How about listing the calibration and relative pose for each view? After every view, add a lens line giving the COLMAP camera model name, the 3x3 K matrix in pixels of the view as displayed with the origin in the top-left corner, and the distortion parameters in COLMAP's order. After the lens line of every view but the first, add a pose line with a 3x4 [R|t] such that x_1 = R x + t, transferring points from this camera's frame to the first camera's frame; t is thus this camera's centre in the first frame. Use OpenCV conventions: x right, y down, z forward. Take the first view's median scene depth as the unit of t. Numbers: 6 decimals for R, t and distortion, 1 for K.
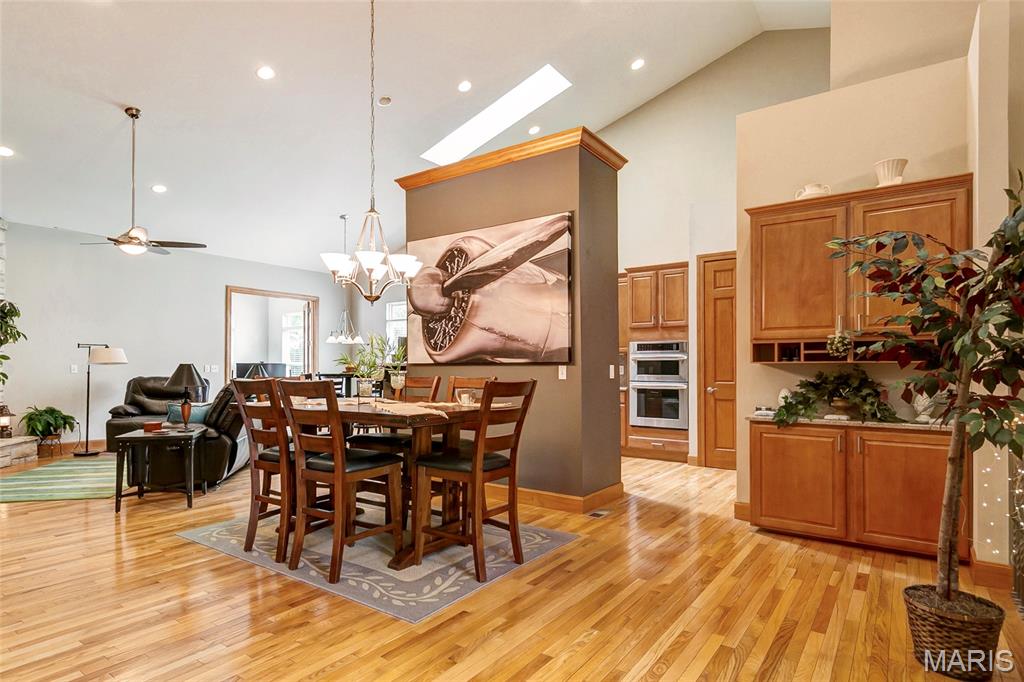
lens RADIAL K [[553.9, 0, 490.7], [0, 553.9, 356.3], [0, 0, 1]] dist [0.013994, 0.000725]
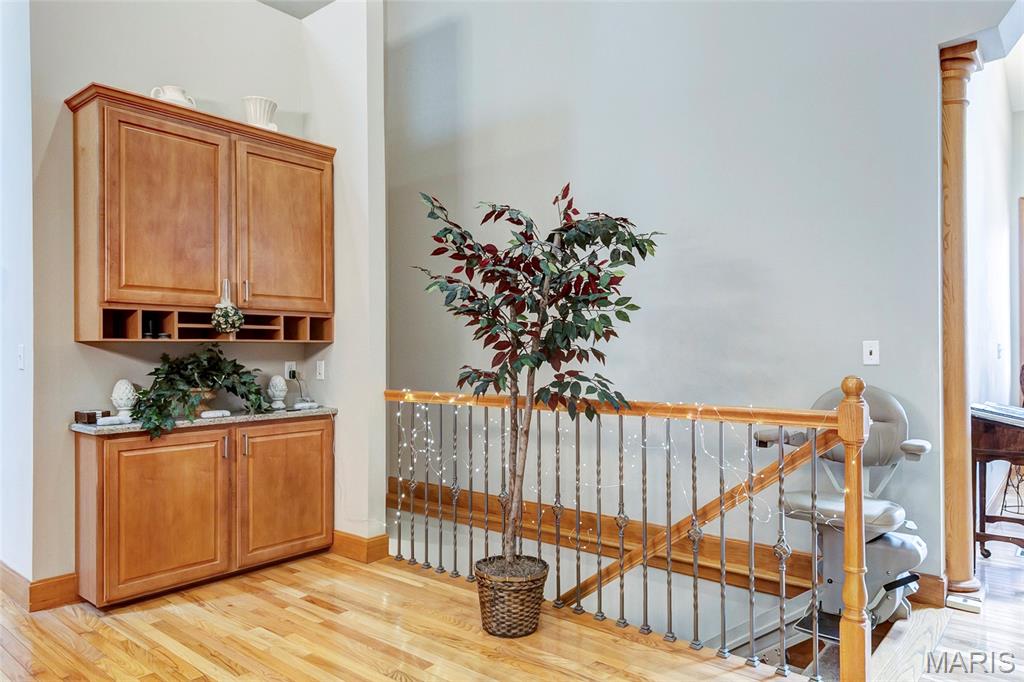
lens RADIAL K [[680.9, 0, 508.8], [0, 680.9, 350.1], [0, 0, 1]] dist [0.026535, -0.004844]
pose [[0.063608, -0.001976, 0.997973, -0.262777], [-0.014072, 0.999897, 0.002877, 0.014706], [-0.997876, -0.014227, 0.063574, 0.524380]]
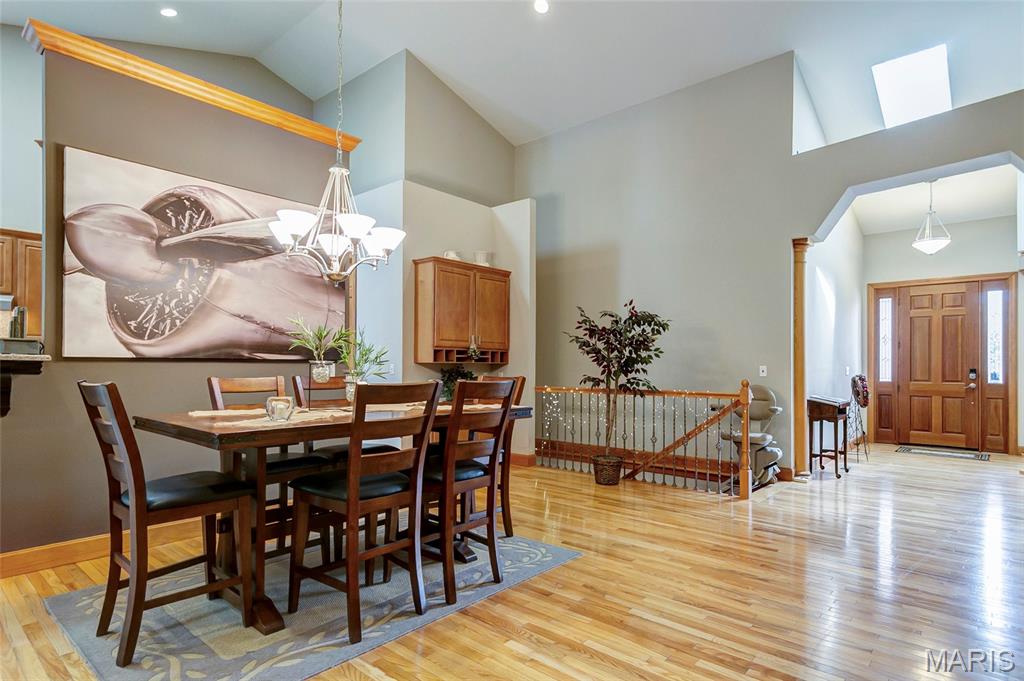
lens RADIAL K [[553.9, 0, 506.4], [0, 553.9, 361.6], [0, 0, 1]] dist [0.013994, 0.000725]
pose [[0.091660, 0.008837, 0.995751, -0.986282], [-0.024573, 0.999676, -0.006610, 0.014987], [-0.995487, -0.023862, 0.091847, 0.699888]]
